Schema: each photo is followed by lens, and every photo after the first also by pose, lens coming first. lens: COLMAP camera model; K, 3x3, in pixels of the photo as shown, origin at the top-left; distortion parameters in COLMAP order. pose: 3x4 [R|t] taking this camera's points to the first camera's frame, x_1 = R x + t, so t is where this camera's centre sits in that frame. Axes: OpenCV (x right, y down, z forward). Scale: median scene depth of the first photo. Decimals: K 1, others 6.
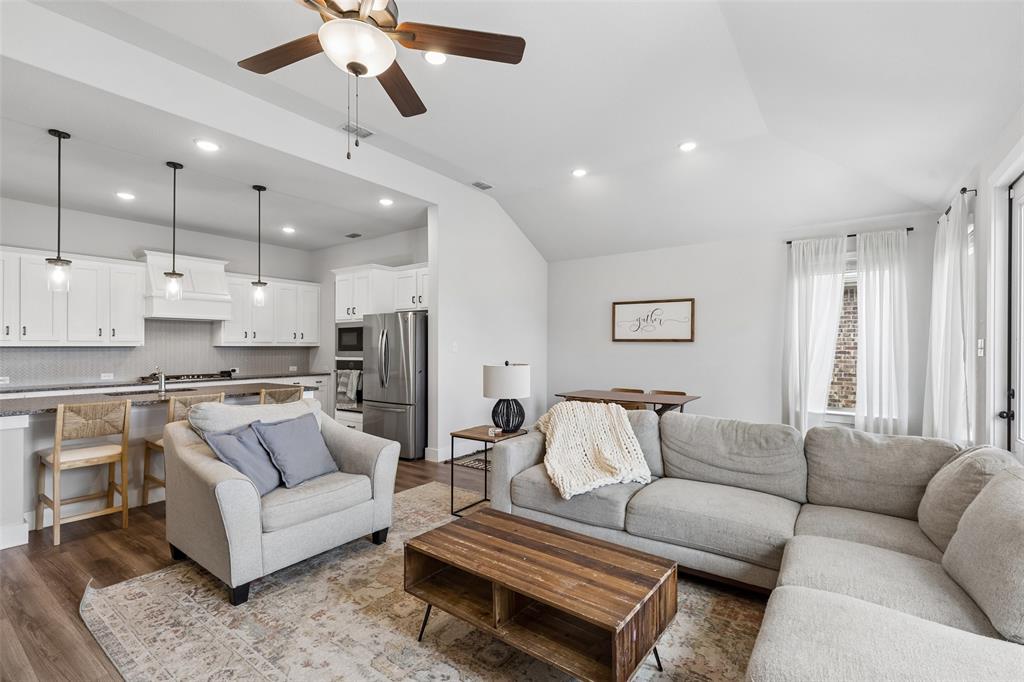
lens RADIAL K [[460.6, 0, 511.0], [0, 460.6, 347.5], [0, 0, 1]] dist [0.006227, -0.000008]
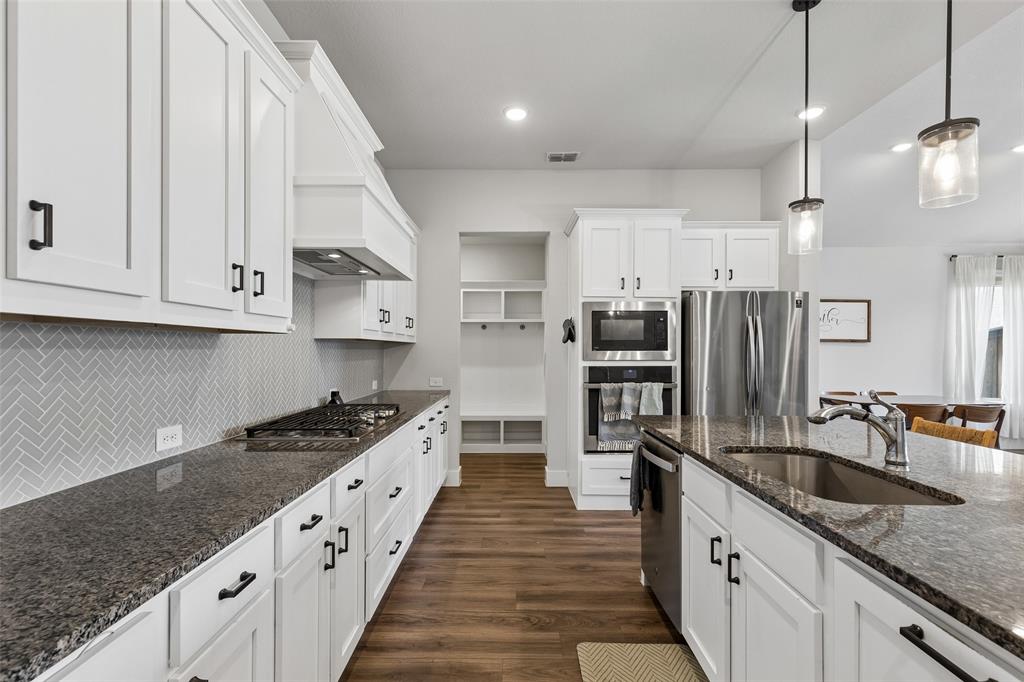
lens RADIAL K [[460.6, 0, 511.0], [0, 460.6, 347.5], [0, 0, 1]] dist [0.006227, -0.000008]
pose [[0.812377, 0.006495, 0.583097, -0.874848], [-0.003195, 0.999973, -0.006688, 0.008830], [-0.583124, 0.003571, 0.812375, 0.653813]]
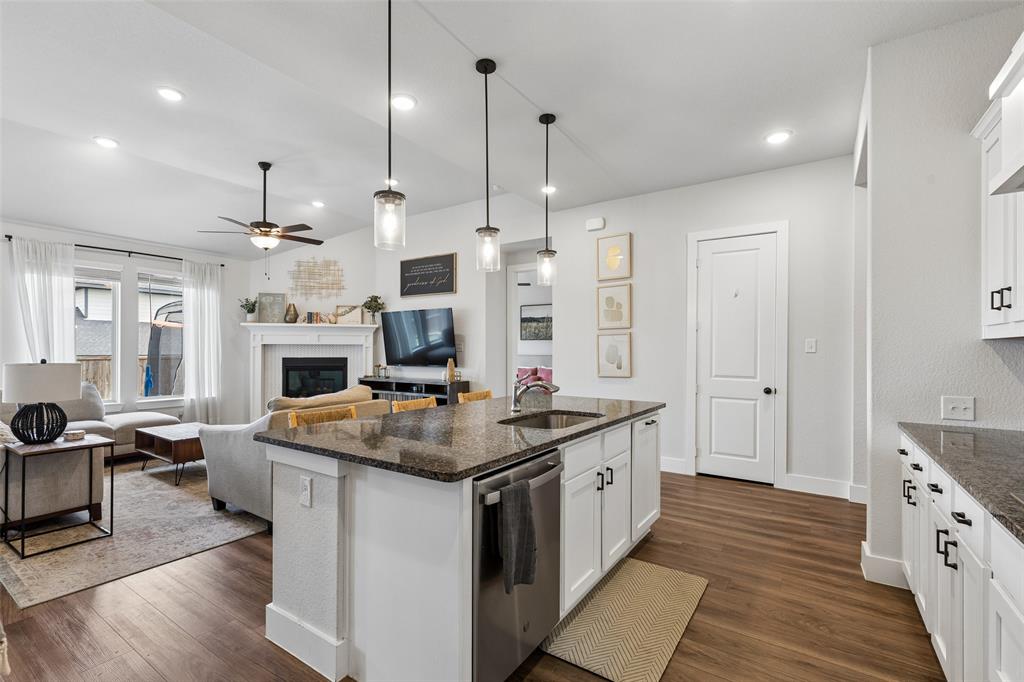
lens RADIAL K [[460.6, 0, 511.0], [0, 460.6, 347.5], [0, 0, 1]] dist [0.006227, -0.000008]
pose [[-0.999541, -0.001049, -0.030260, -0.545507], [-0.001099, 0.999998, 0.001625, 0.005365], [0.030259, 0.001657, -0.999541, 1.203326]]
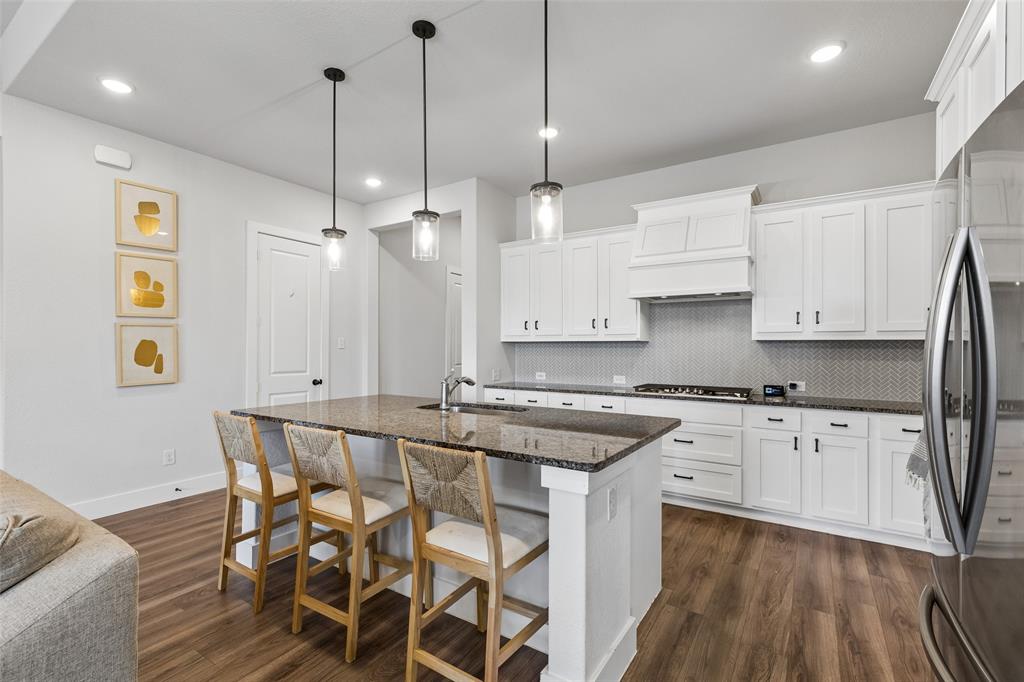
lens RADIAL K [[462.8, 0, 510.8], [0, 462.8, 347.1], [0, 0, 1]] dist [0.005363, 0.000023]
pose [[0.056818, 0.000097, -0.998385, -0.096284], [-0.006917, 0.999976, -0.000297, 0.008633], [0.998361, 0.006922, 0.056817, 0.776504]]
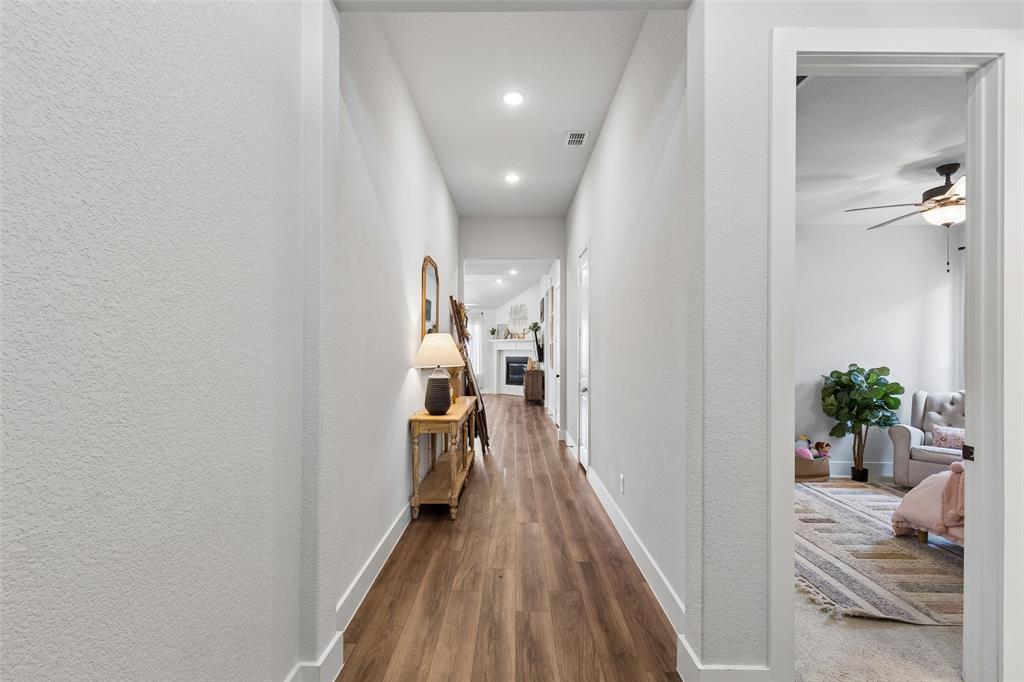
lens RADIAL K [[460.6, 0, 511.0], [0, 460.6, 347.5], [0, 0, 1]] dist [0.006227, -0.000008]
pose [[-0.585558, 0.005962, 0.810609, -1.993087], [0.000271, 0.999974, -0.007159, 0.004523], [-0.810631, -0.003972, -0.585544, 1.357654]]
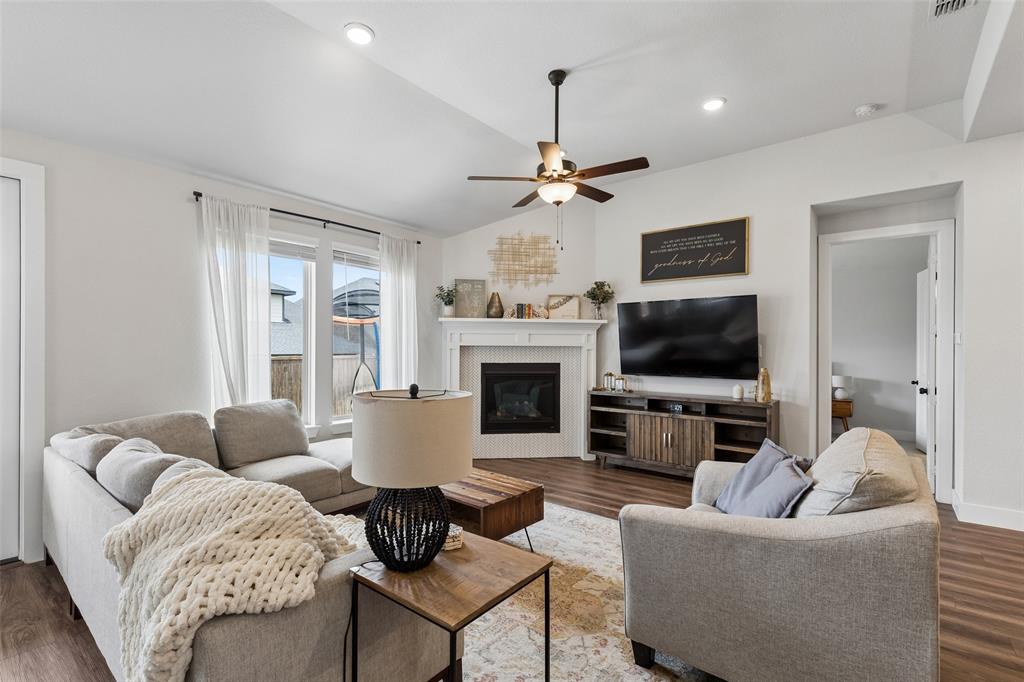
lens RADIAL K [[462.8, 0, 510.8], [0, 462.8, 347.1], [0, 0, 1]] dist [0.005363, 0.000023]
pose [[-0.998380, -0.004788, 0.056700, -0.076043], [-0.004577, 0.999982, 0.003860, -0.001716], [-0.056717, 0.003595, -0.998384, 0.892960]]
